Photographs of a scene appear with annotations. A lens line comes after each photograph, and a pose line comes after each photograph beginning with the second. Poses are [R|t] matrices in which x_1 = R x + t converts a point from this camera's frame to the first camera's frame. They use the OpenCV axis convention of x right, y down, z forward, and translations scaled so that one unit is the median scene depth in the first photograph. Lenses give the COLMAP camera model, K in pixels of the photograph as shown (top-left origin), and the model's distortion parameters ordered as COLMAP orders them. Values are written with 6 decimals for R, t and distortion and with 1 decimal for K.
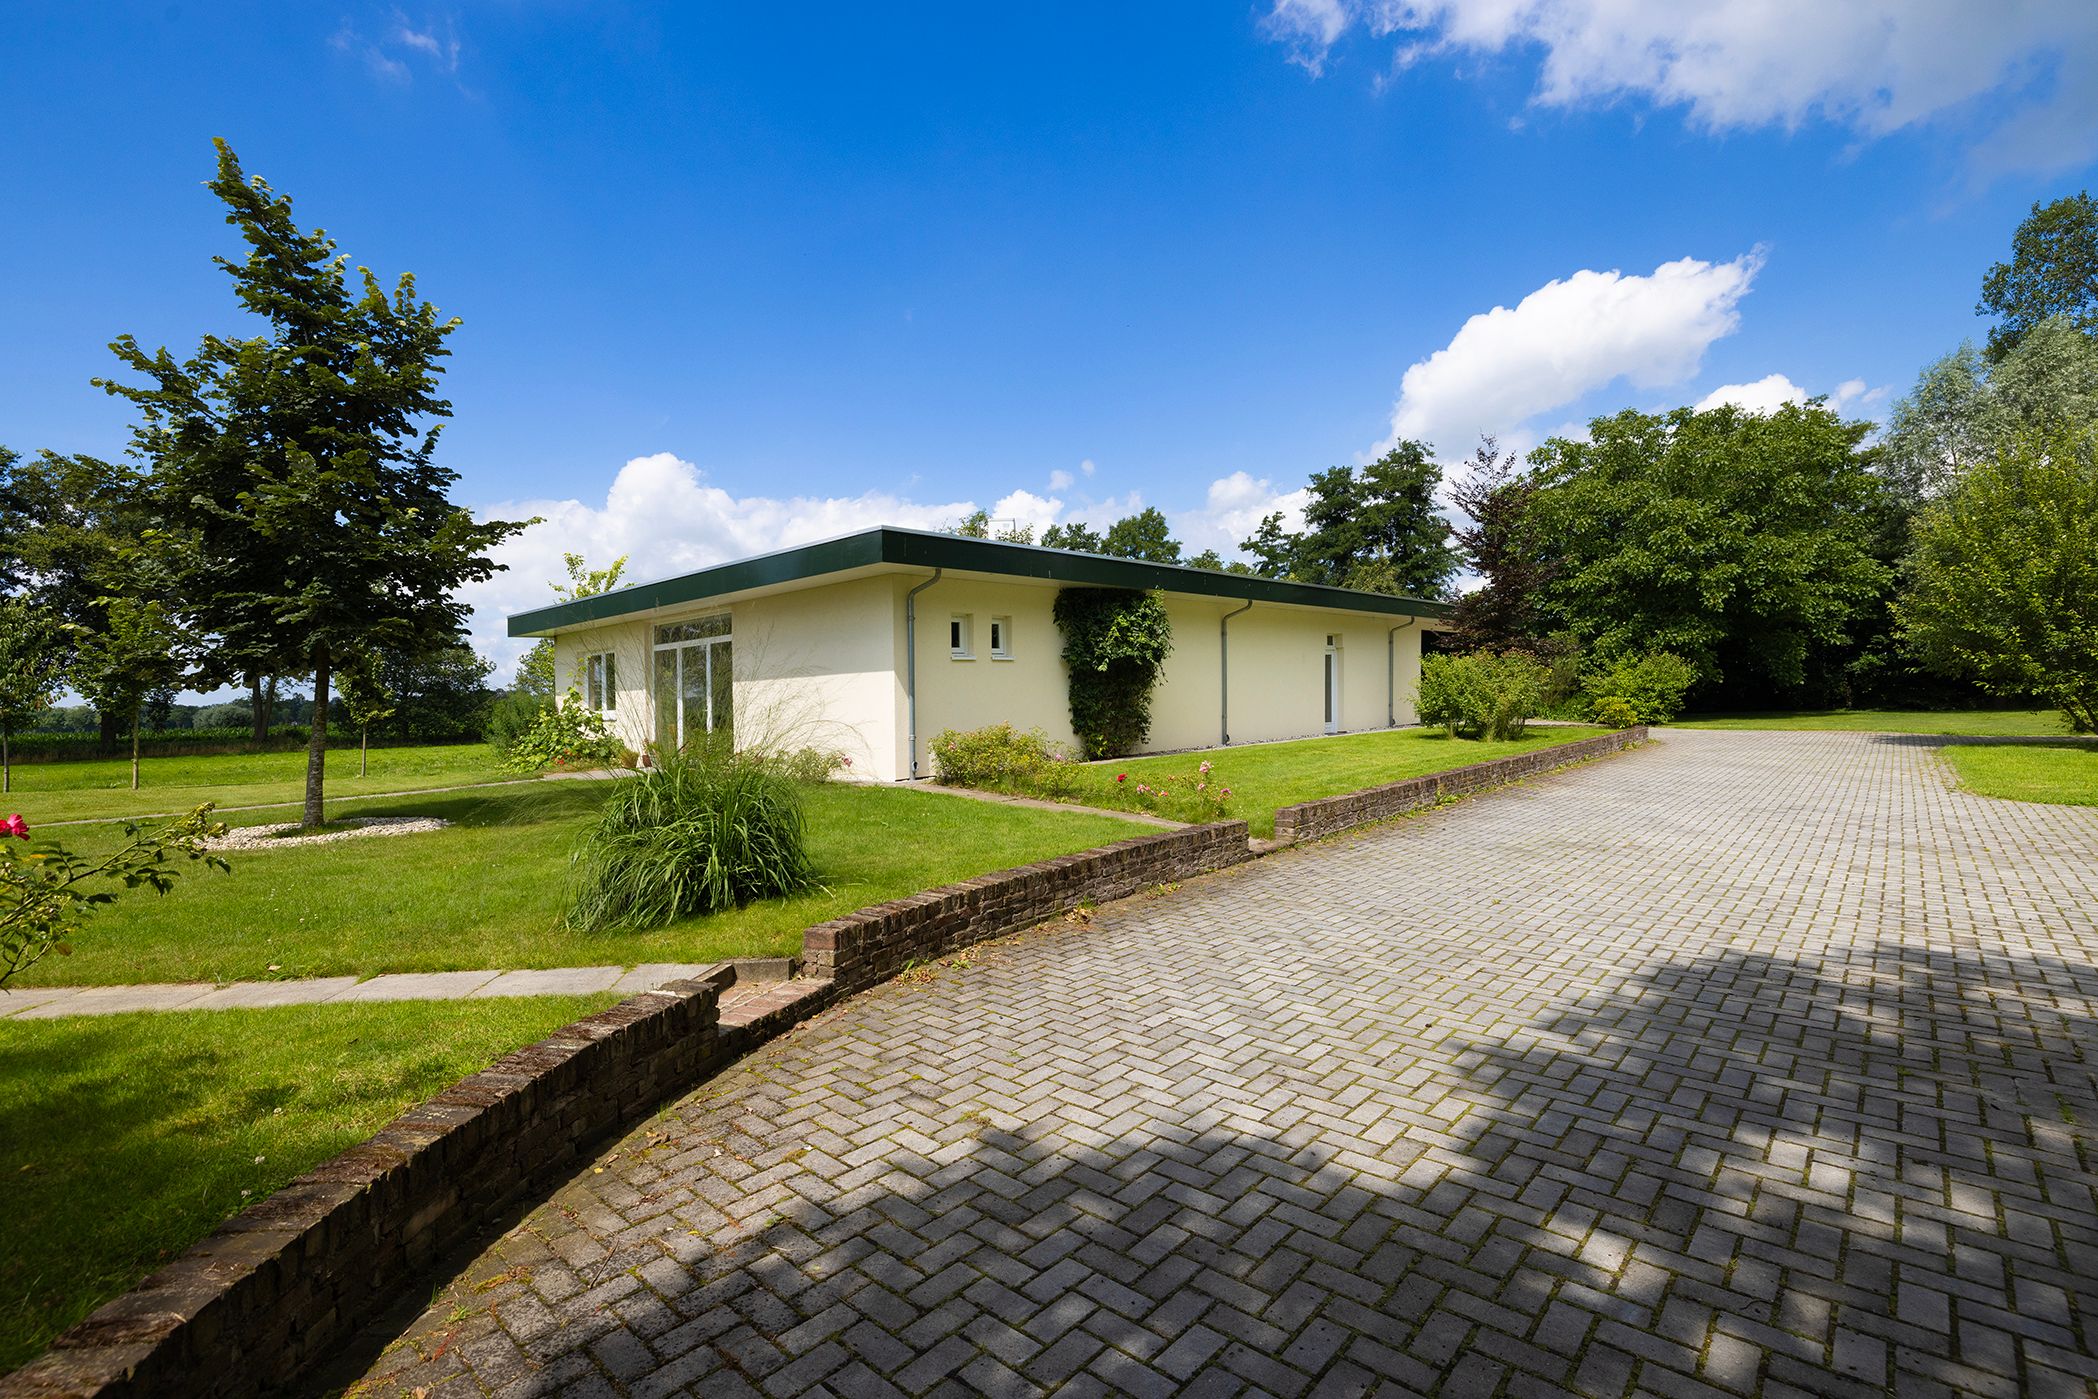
lens RADIAL K [[946.4, 0, 1042.0], [0, 946.4, 705.2], [0, 0, 1]] dist [-0.003764, 0.000570]
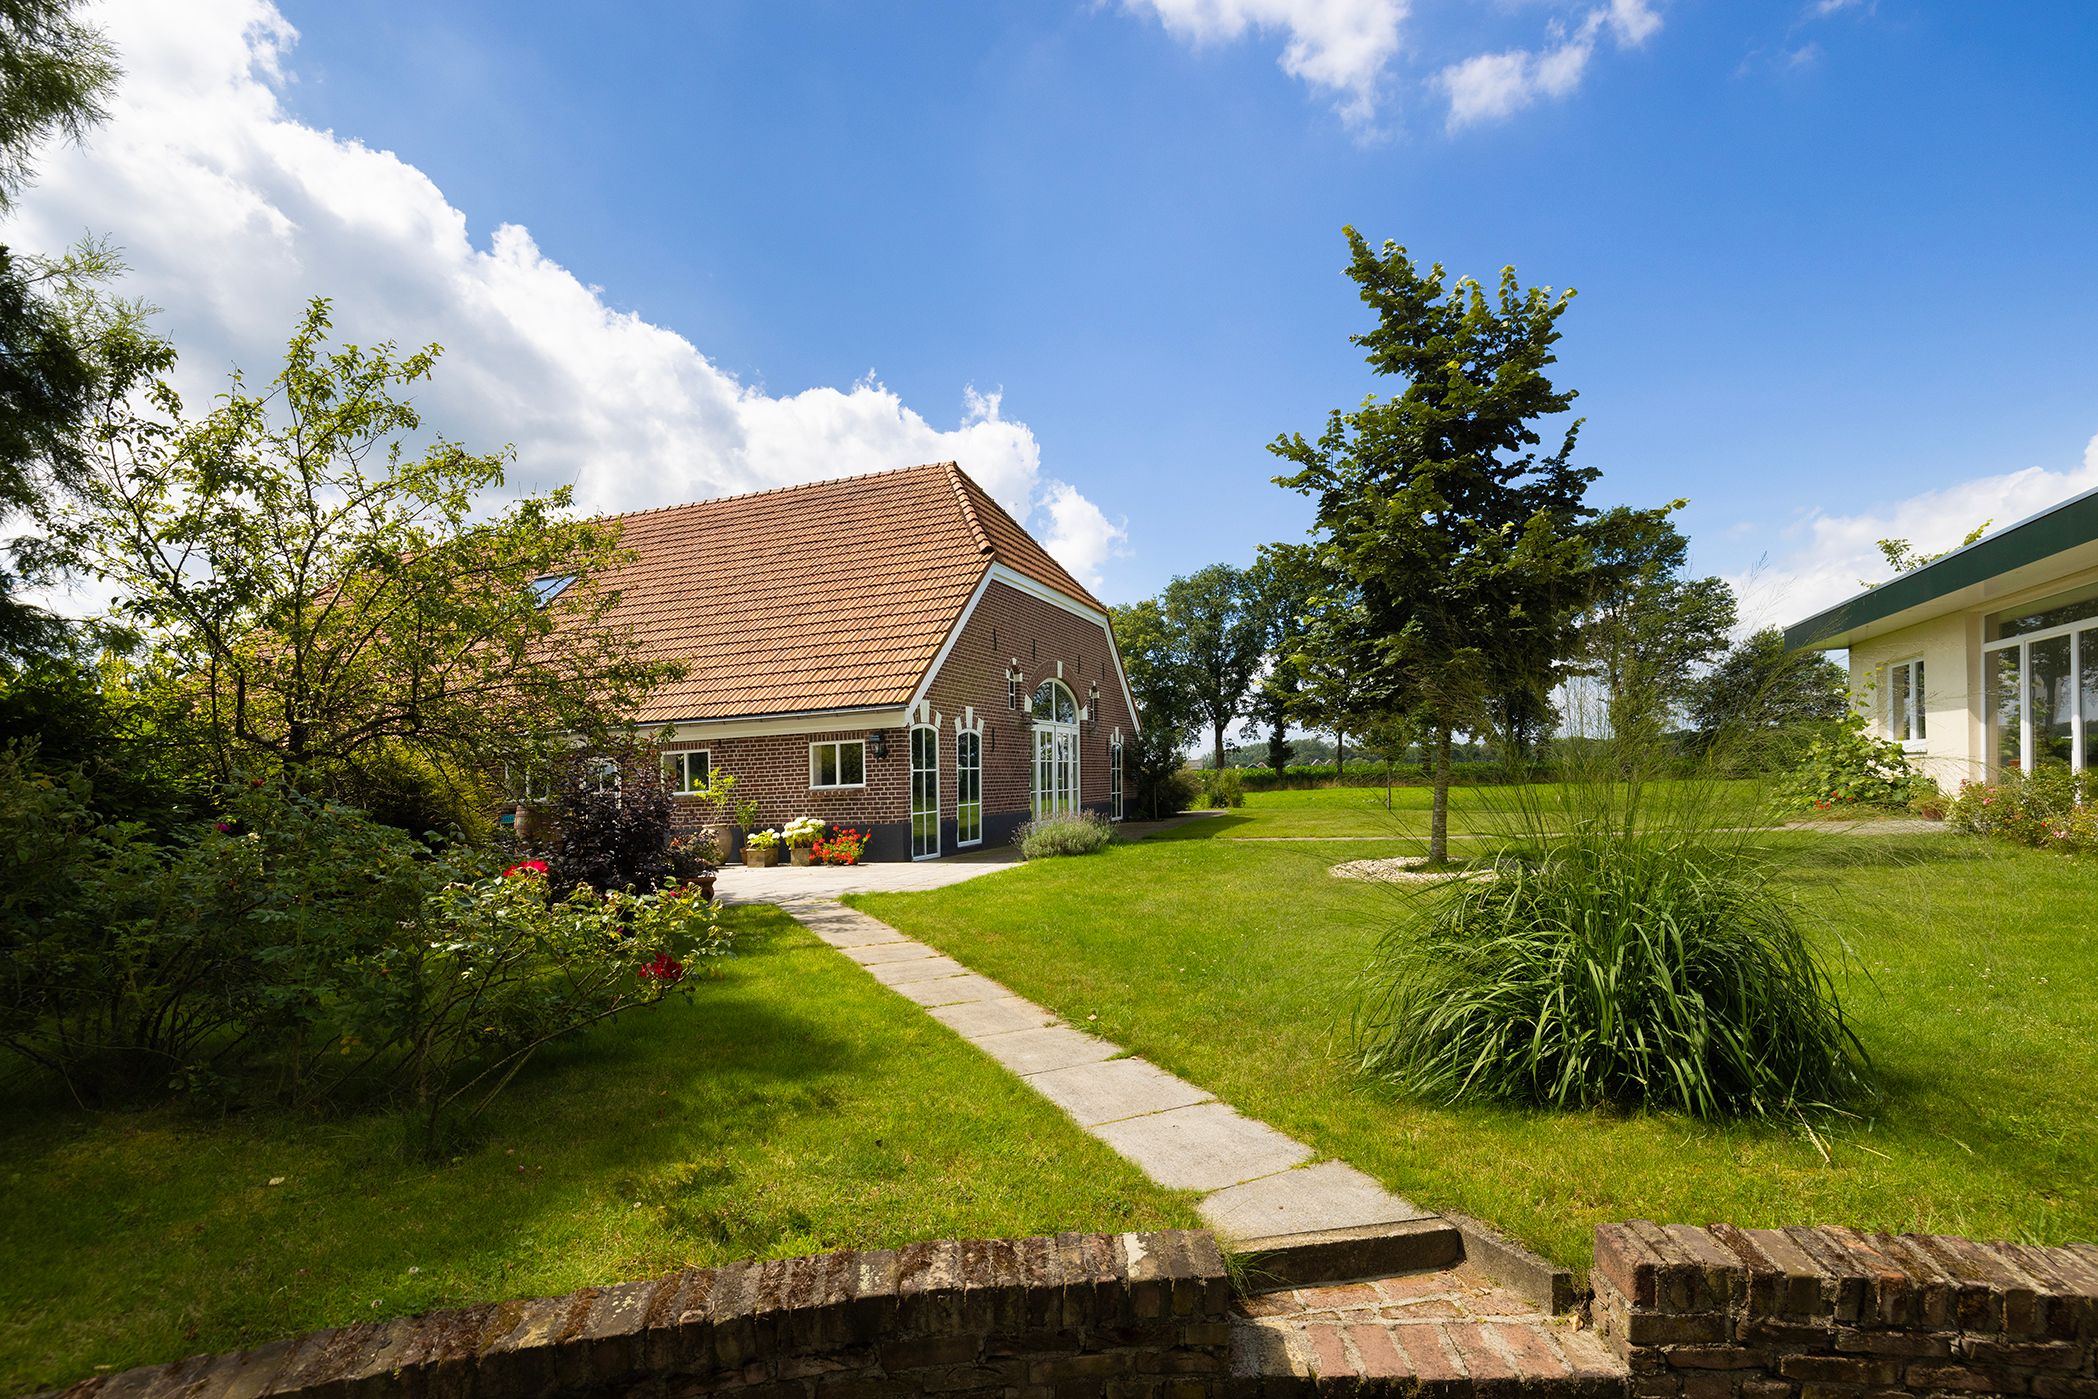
lens RADIAL K [[946.4, 0, 1035.0], [0, 946.4, 763.5], [0, 0, 1]] dist [-0.003764, 0.000570]
pose [[0.319281, 0.003878, -0.947652, 0.048208], [0.023056, 0.999664, 0.011859, -0.000435], [0.947380, -0.025636, 0.319084, 0.285569]]
